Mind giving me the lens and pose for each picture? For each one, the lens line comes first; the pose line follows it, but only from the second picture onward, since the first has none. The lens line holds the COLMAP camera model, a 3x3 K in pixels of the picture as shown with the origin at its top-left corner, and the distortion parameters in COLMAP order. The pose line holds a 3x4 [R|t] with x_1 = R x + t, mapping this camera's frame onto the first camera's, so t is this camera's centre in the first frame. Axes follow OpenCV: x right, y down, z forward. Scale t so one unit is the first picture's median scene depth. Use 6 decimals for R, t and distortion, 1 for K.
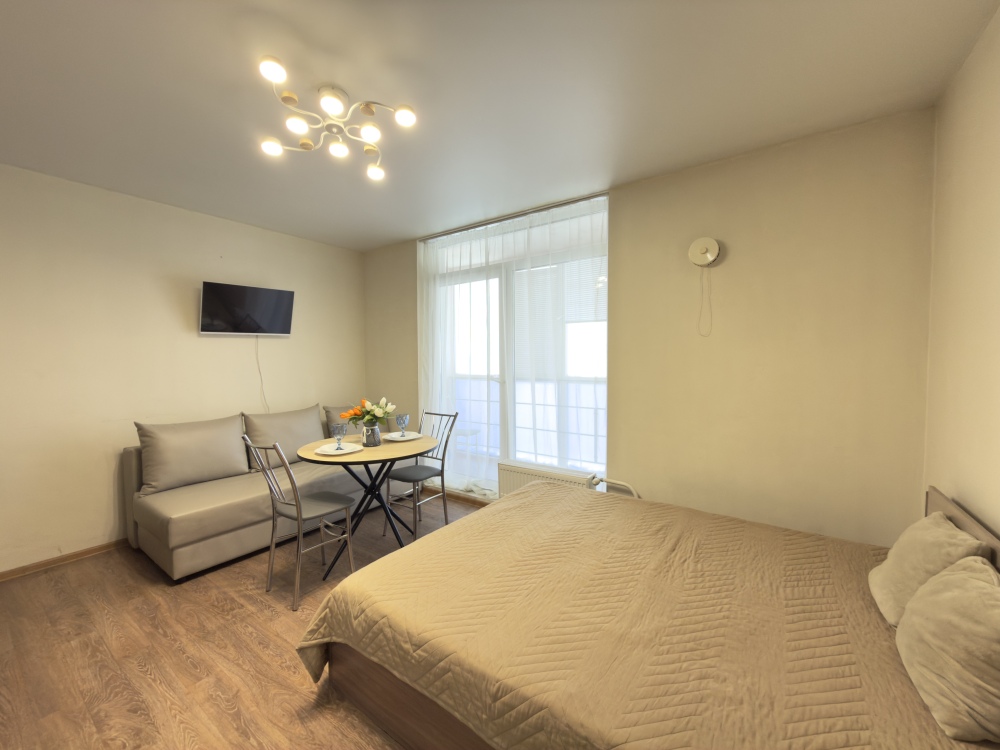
lens RADIAL K [[400.0, 0, 502.8], [0, 400.0, 375.3], [0, 0, 1]] dist [0.000948, 0.000428]
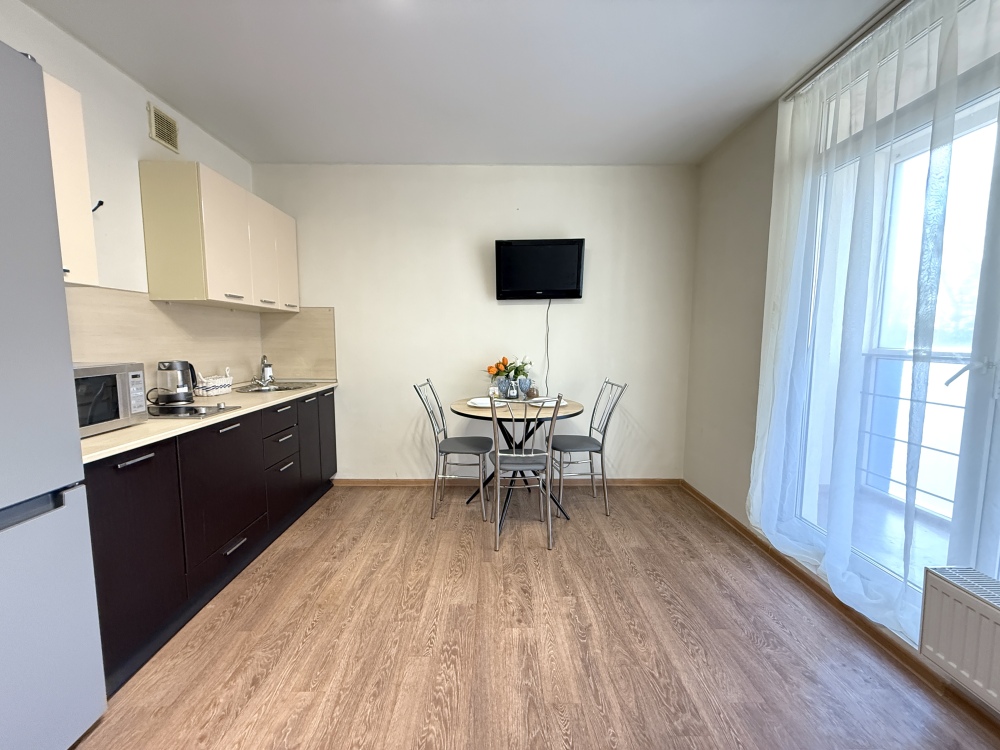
lens RADIAL K [[397.1, 0, 496.6], [0, 397.1, 375.3], [0, 0, 1]] dist [-0.000397, -0.000147]
pose [[0.577745, 0.085021, -0.811777, 0.063858], [-0.035156, 0.996229, 0.079319, 0.020957], [0.815460, -0.017287, 0.578556, 0.615013]]
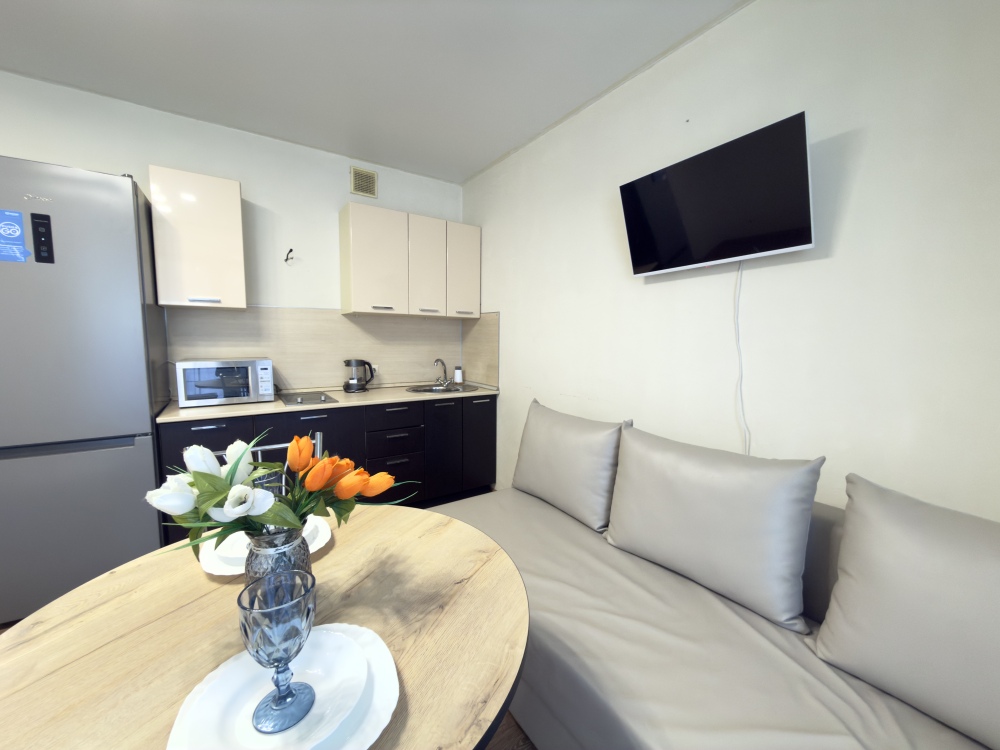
lens RADIAL K [[397.8, 0, 500.0], [0, 397.8, 375.0], [0, 0, 1]] dist [0.002230, -0.000104]
pose [[-0.356949, 0.091731, -0.929609, -0.157695], [-0.043757, 0.992432, 0.114731, -0.027248], [0.933099, 0.081630, -0.350233, 1.421460]]
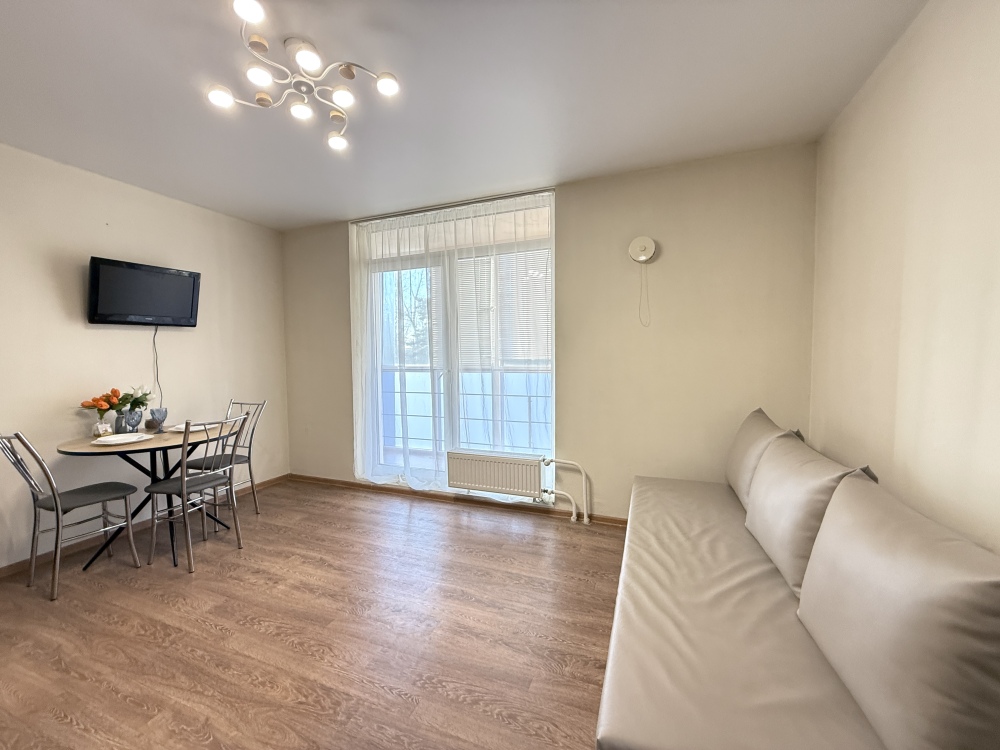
lens RADIAL K [[397.8, 0, 500.0], [0, 397.8, 375.0], [0, 0, 1]] dist [0.002230, -0.000104]
pose [[0.972094, -0.016189, 0.234034, -0.160503], [0.013479, 0.999822, 0.013173, 0.023686], [-0.234206, -0.009651, 0.972139, 0.008218]]
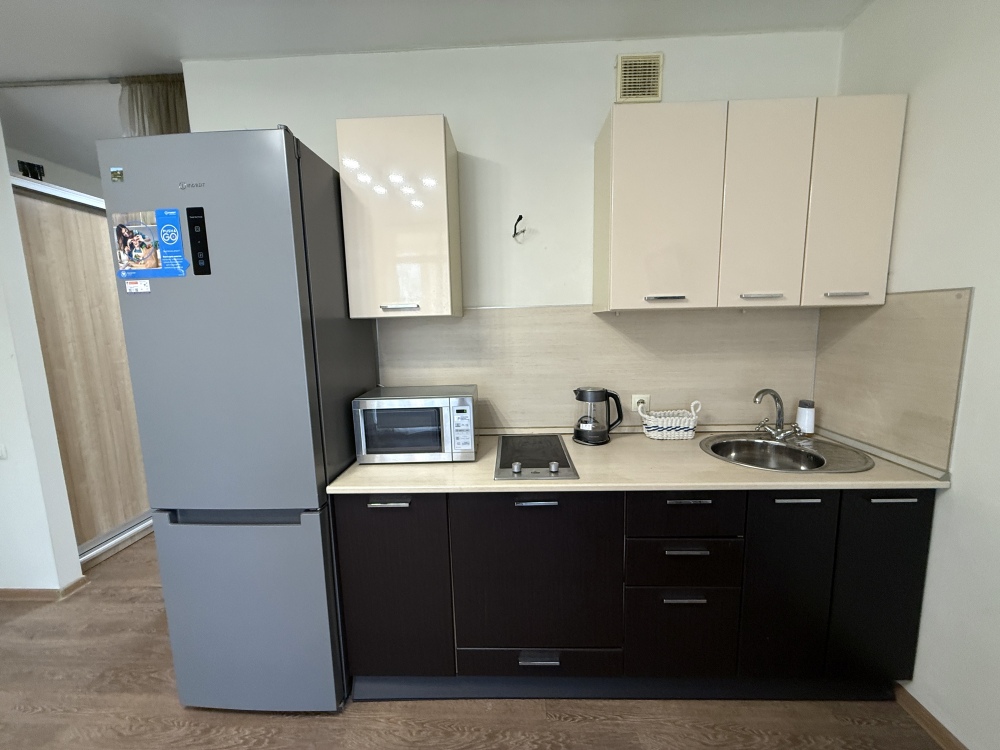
lens RADIAL K [[397.2, 0, 498.6], [0, 397.2, 375.5], [0, 0, 1]] dist [-0.001061, -0.000142]
pose [[-0.837384, 0.099900, -0.537408, -0.583077], [0.009153, 0.985582, 0.168949, -0.063281], [0.546538, 0.136556, -0.826226, 1.053278]]
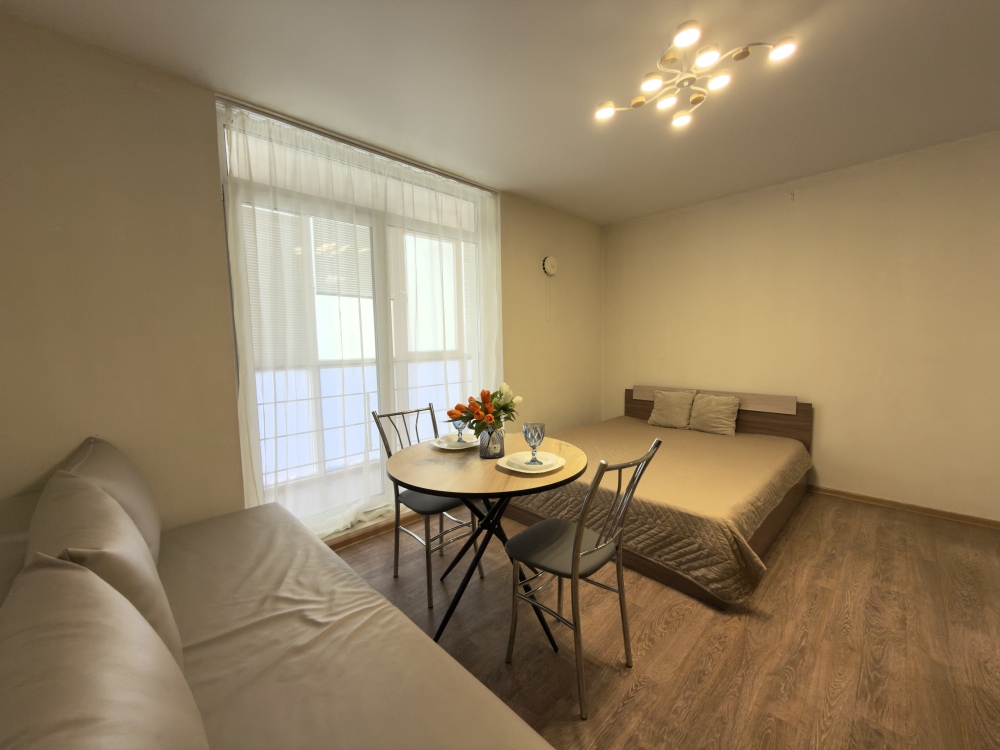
lens RADIAL K [[395.8, 0, 500.9], [0, 395.8, 375.5], [0, 0, 1]] dist [-0.001265, 0.000296]
pose [[0.178367, -0.084284, 0.980348, -1.131032], [0.055351, 0.995606, 0.075525, -0.014509], [-0.982406, 0.040792, 0.182249, 0.988263]]
